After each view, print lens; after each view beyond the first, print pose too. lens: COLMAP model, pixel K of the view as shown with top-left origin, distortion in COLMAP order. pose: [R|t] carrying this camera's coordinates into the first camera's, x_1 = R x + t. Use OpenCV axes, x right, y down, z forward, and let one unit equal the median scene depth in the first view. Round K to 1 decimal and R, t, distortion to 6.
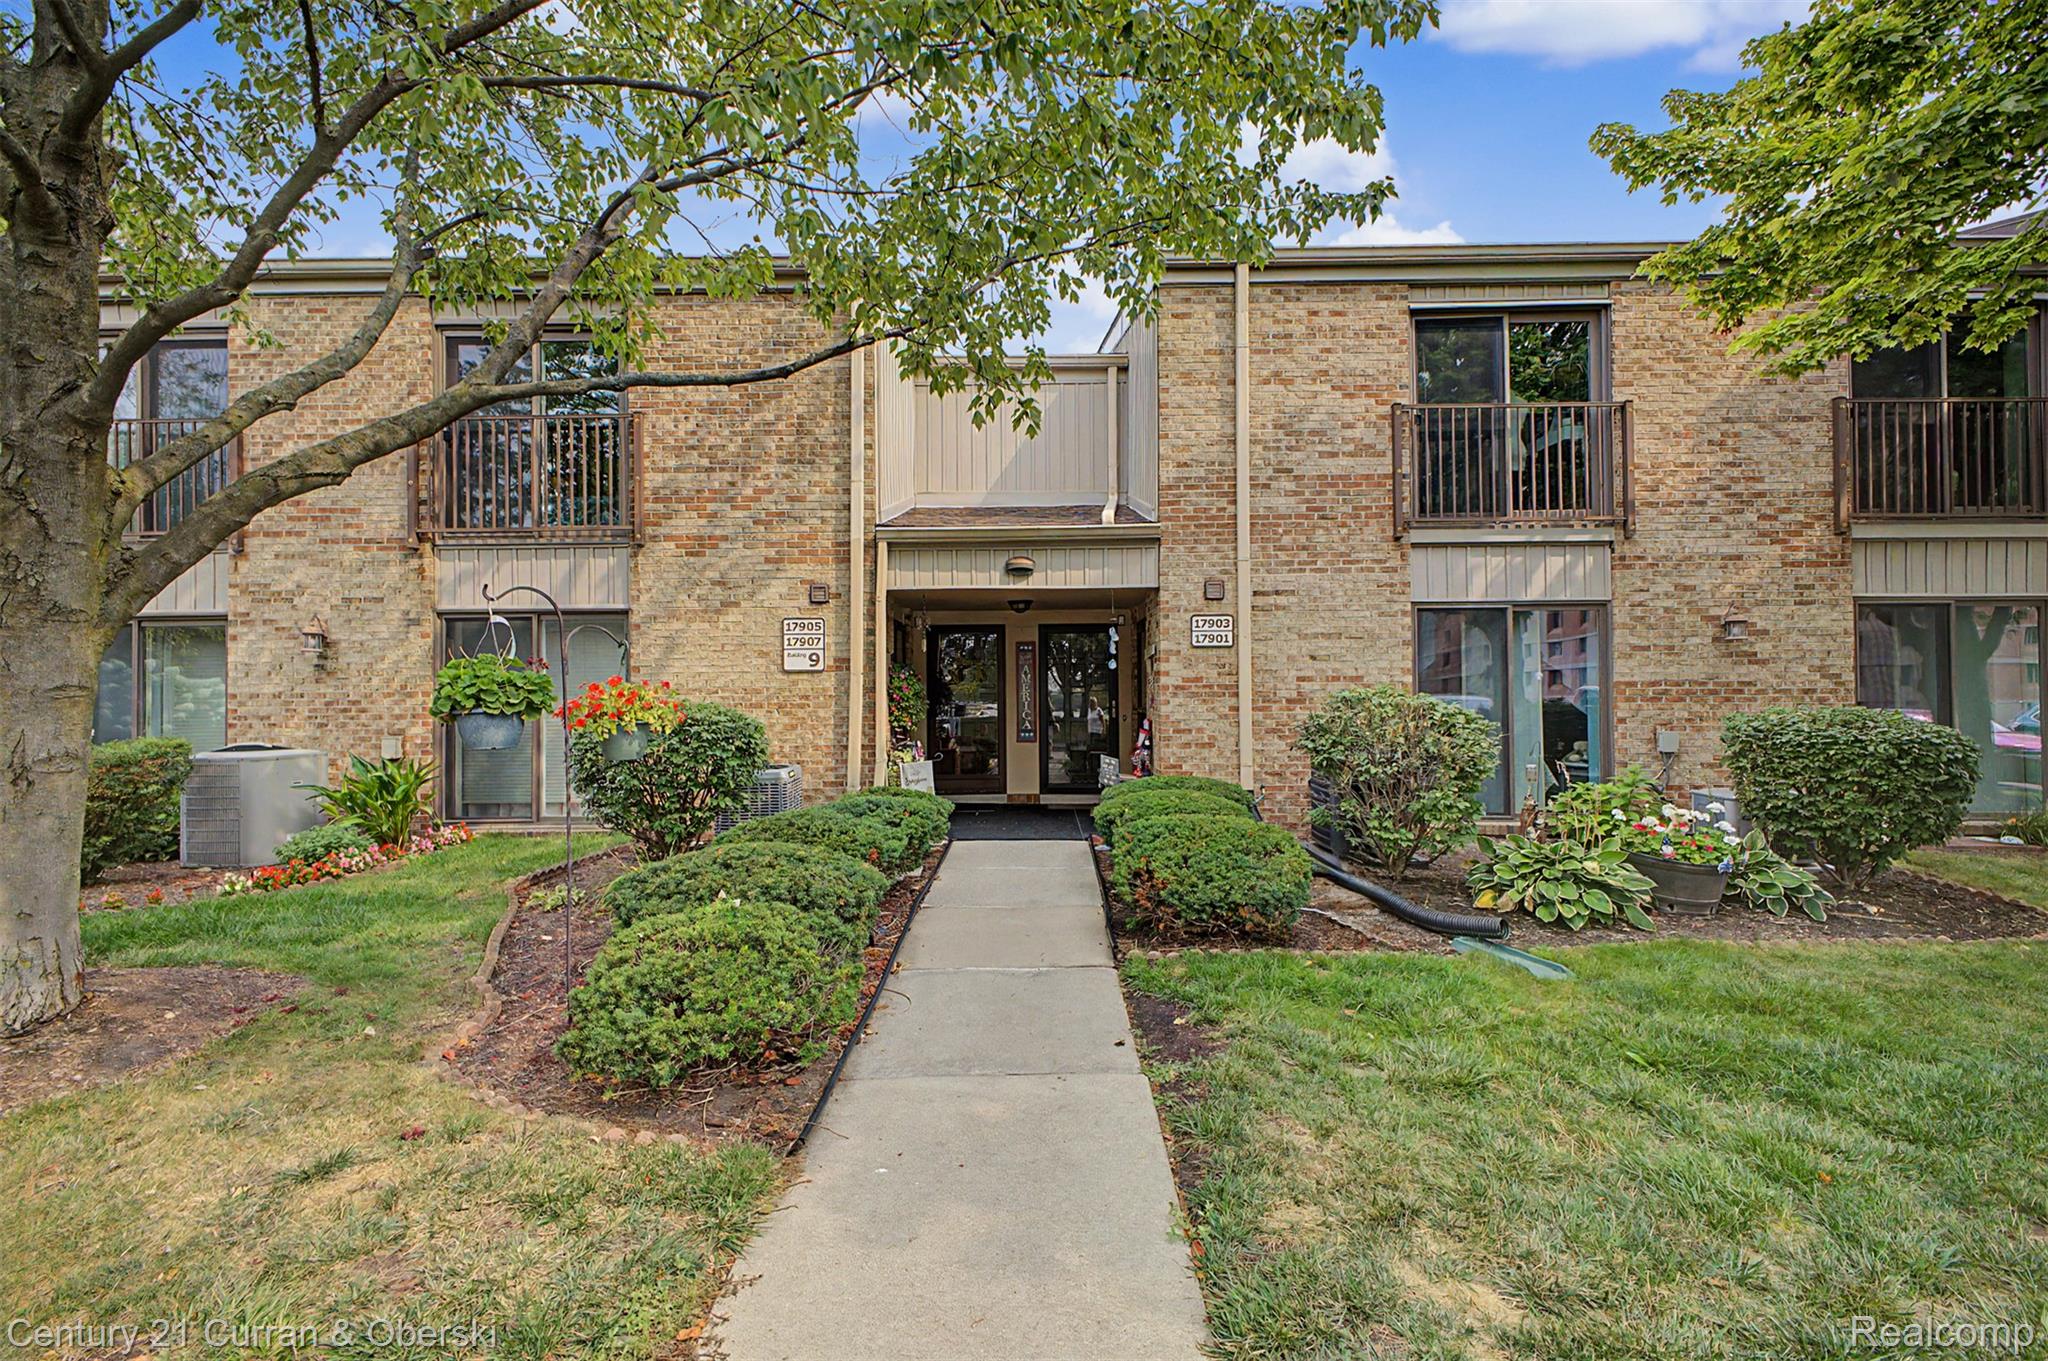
lens RADIAL K [[913.9, 0, 1027.2], [0, 913.9, 684.9], [0, 0, 1]] dist [0.010953, -0.000761]
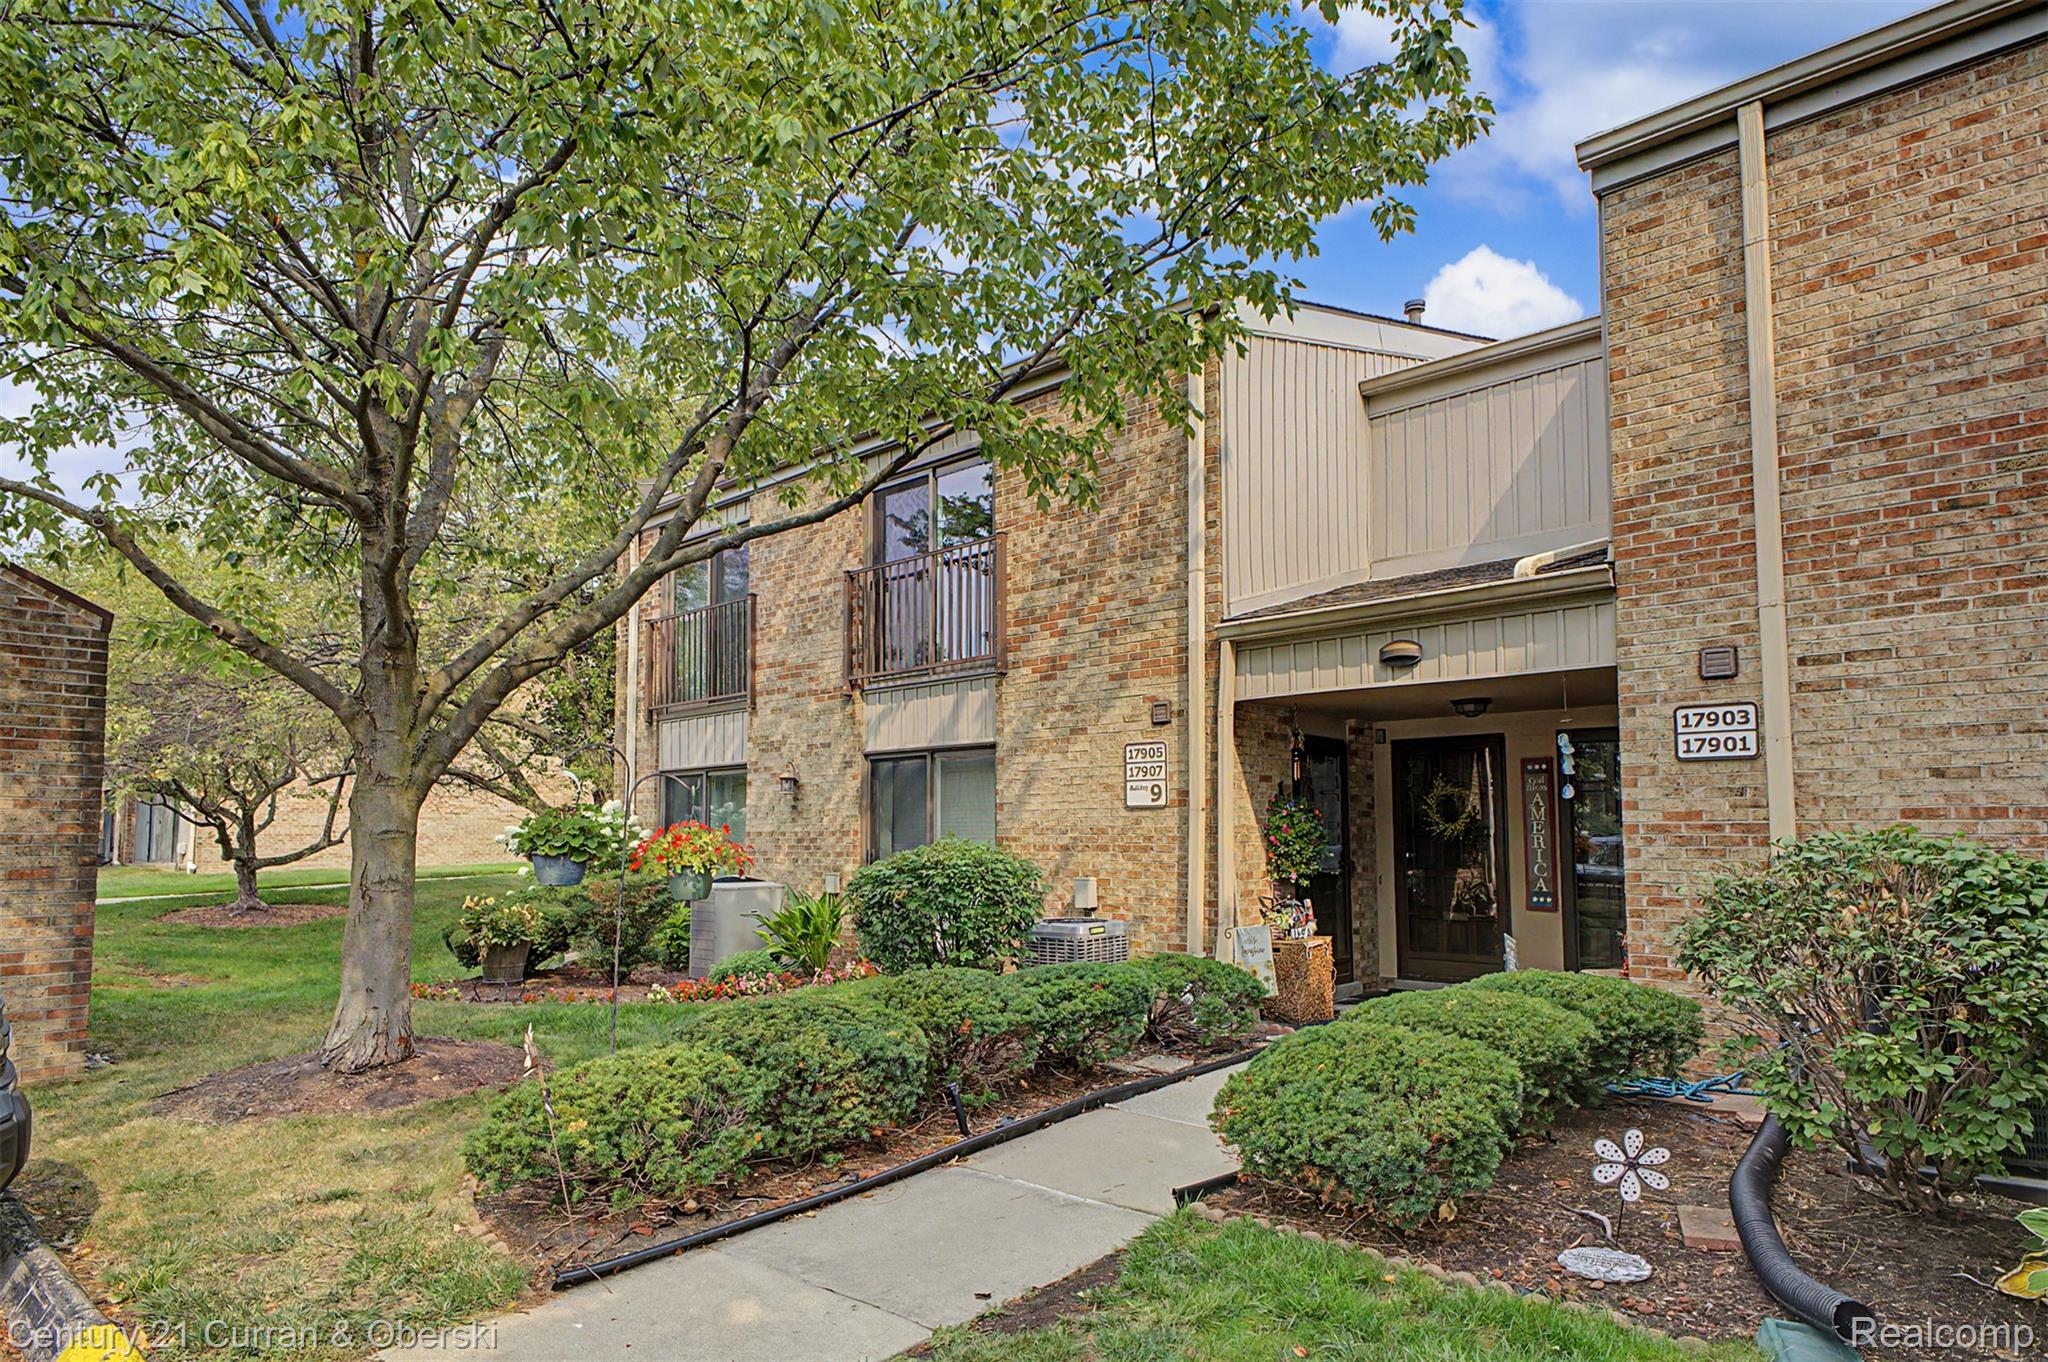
lens RADIAL K [[1146.0, 0, 974.0], [0, 1146.0, 756.1], [0, 0, 1]] dist [0.004678, -0.006263]
pose [[0.729074, -0.040450, -0.683239, 0.352608], [0.004496, 0.998514, -0.054318, -0.005775], [0.684420, 0.036530, 0.728172, 0.138850]]
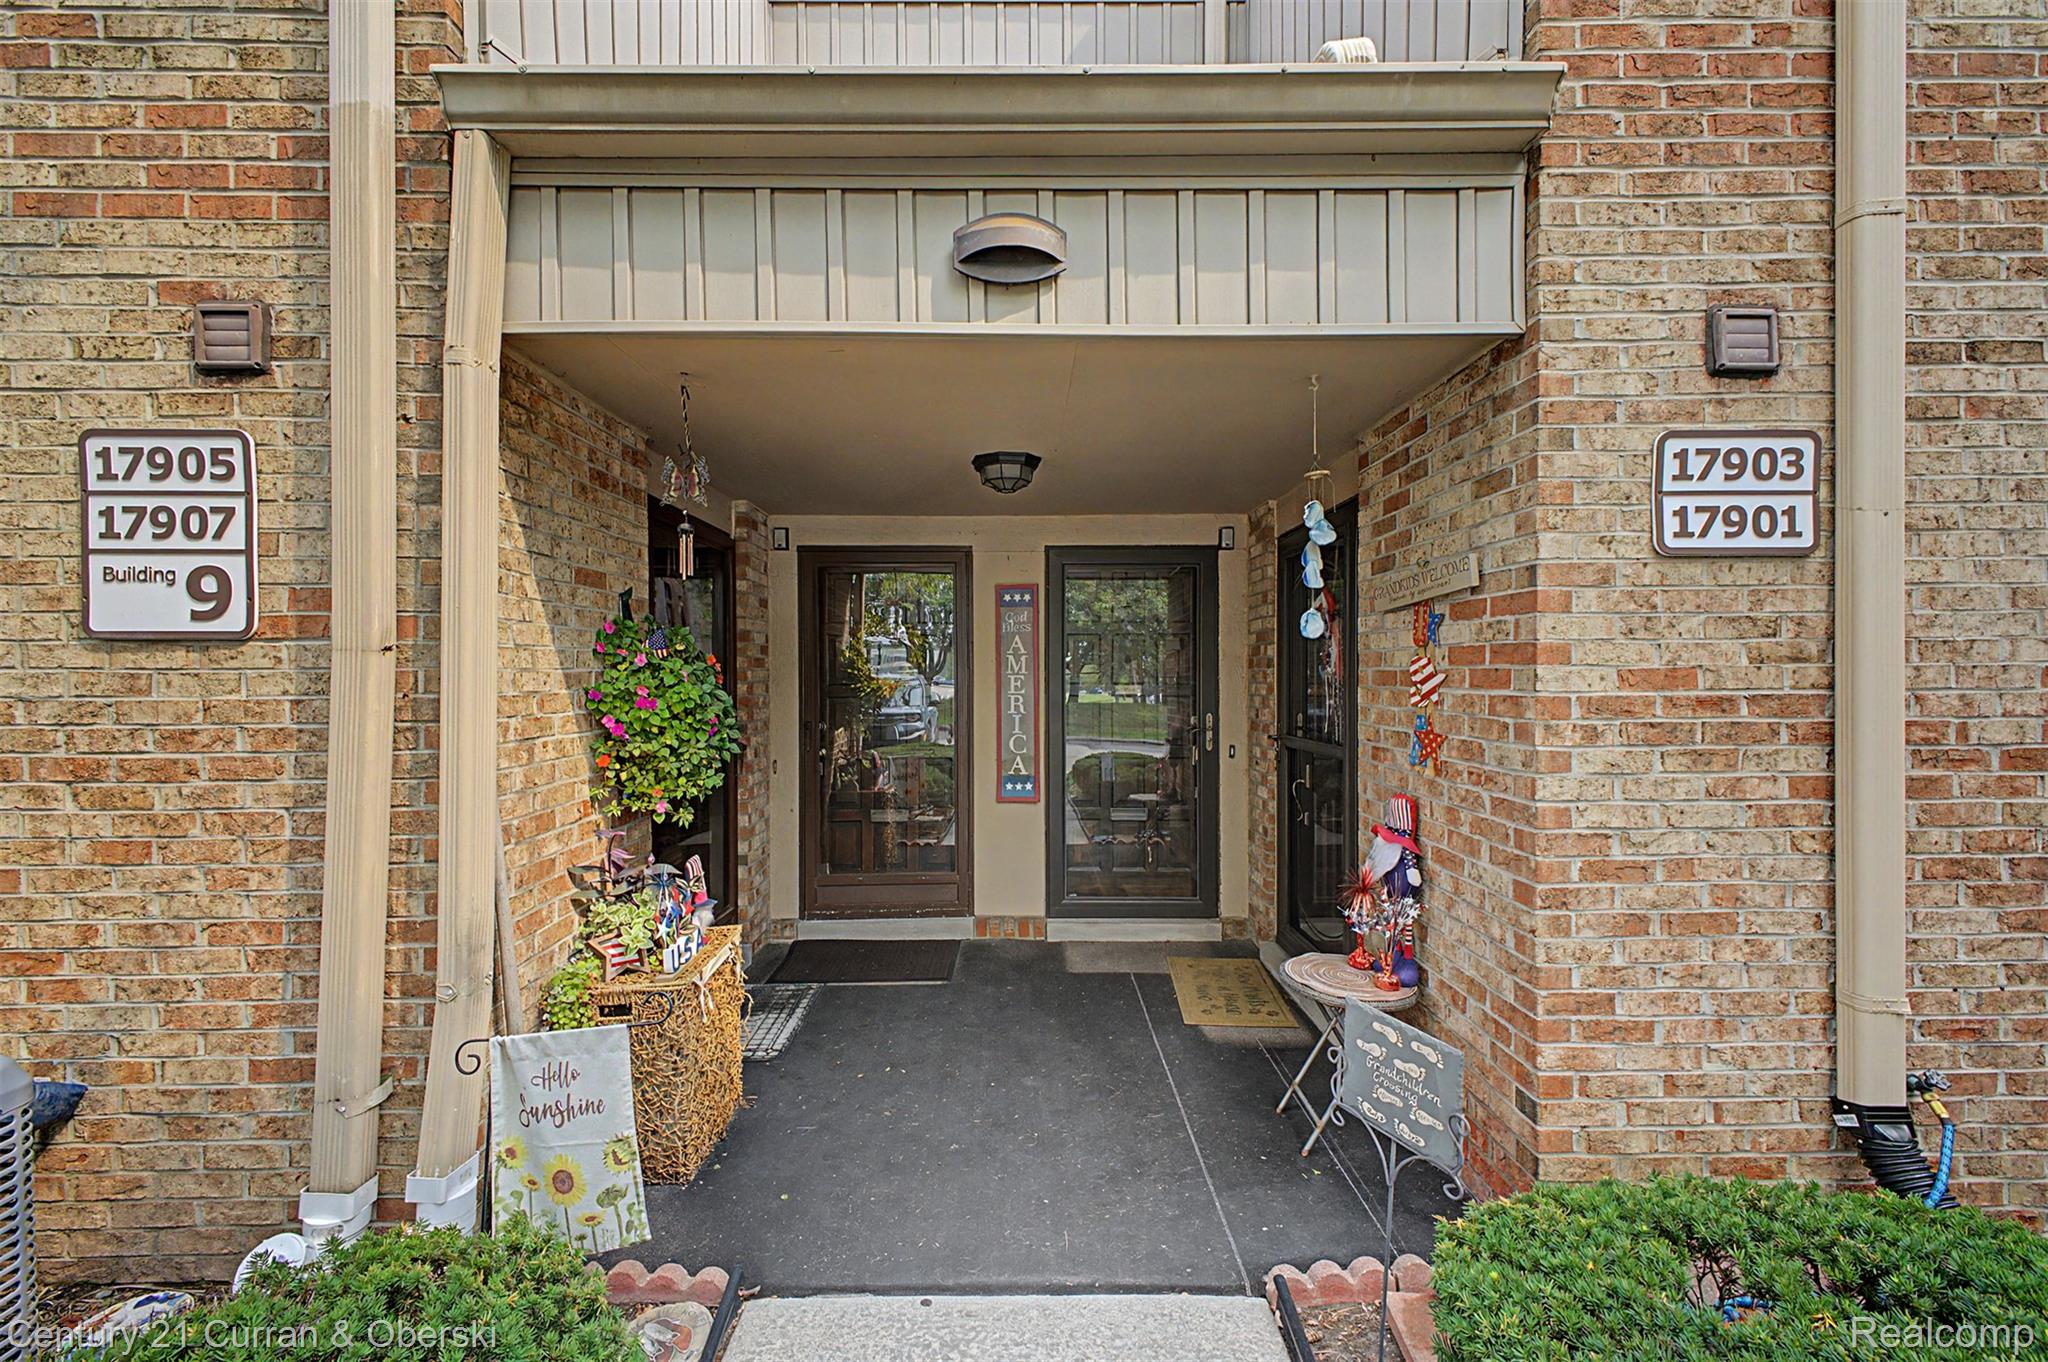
lens RADIAL K [[809.5, 0, 1039.2], [0, 809.5, 674.4], [0, 0, 1]] dist [0.013953, -0.002455]
pose [[0.999105, 0.003357, 0.042157, -0.008653], [-0.003991, 0.999880, 0.014974, -0.009420], [-0.042101, -0.015128, 0.998999, 0.761881]]
